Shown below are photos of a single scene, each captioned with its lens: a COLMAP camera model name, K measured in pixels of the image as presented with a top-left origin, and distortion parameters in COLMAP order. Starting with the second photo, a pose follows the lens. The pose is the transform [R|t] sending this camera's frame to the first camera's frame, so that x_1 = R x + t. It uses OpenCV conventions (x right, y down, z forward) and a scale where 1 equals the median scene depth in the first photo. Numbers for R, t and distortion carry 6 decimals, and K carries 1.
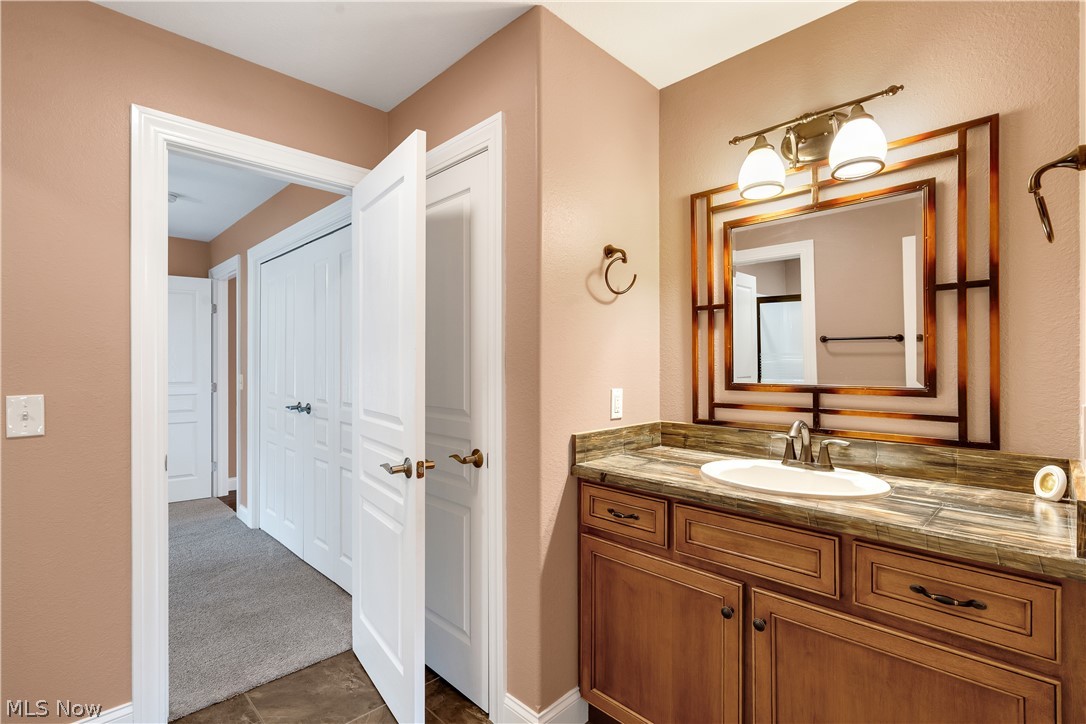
lens RADIAL K [[501.7, 0, 544.9], [0, 501.7, 363.9], [0, 0, 1]] dist [0.004871, 0.000767]
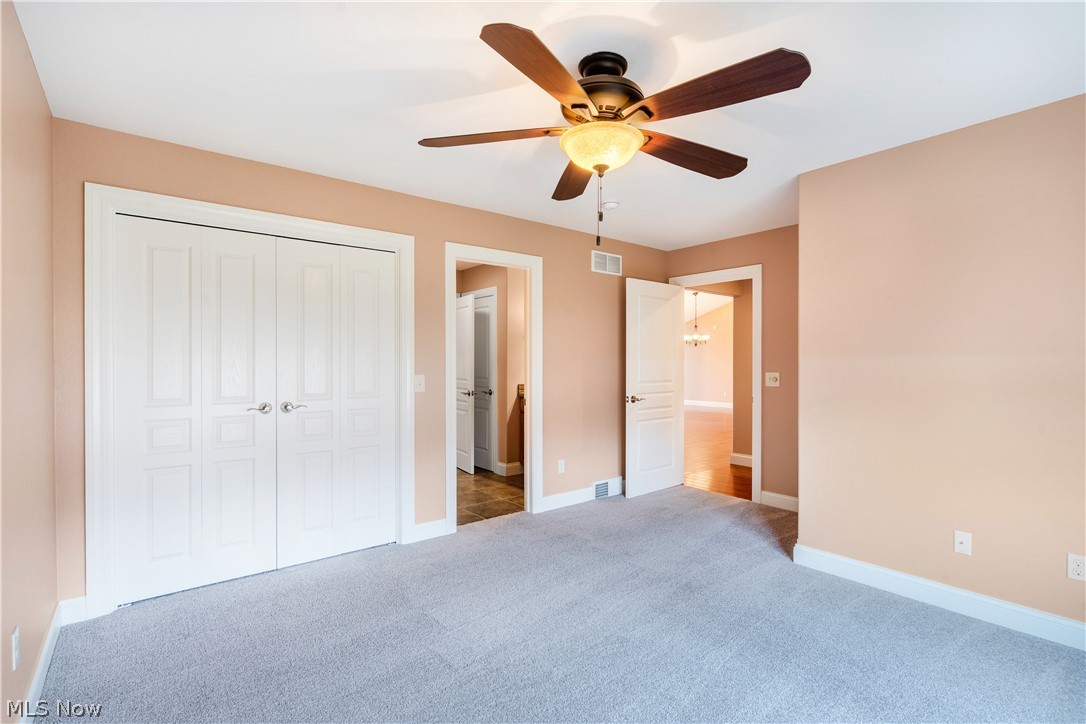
lens RADIAL K [[493.4, 0, 541.0], [0, 493.4, 360.6], [0, 0, 1]] dist [0.004931, 0.000645]
pose [[0.995198, 0.001168, -0.097878, 0.486892], [-0.000380, 0.999967, 0.008069, -0.035903], [0.097884, -0.007993, 0.995166, -2.059109]]
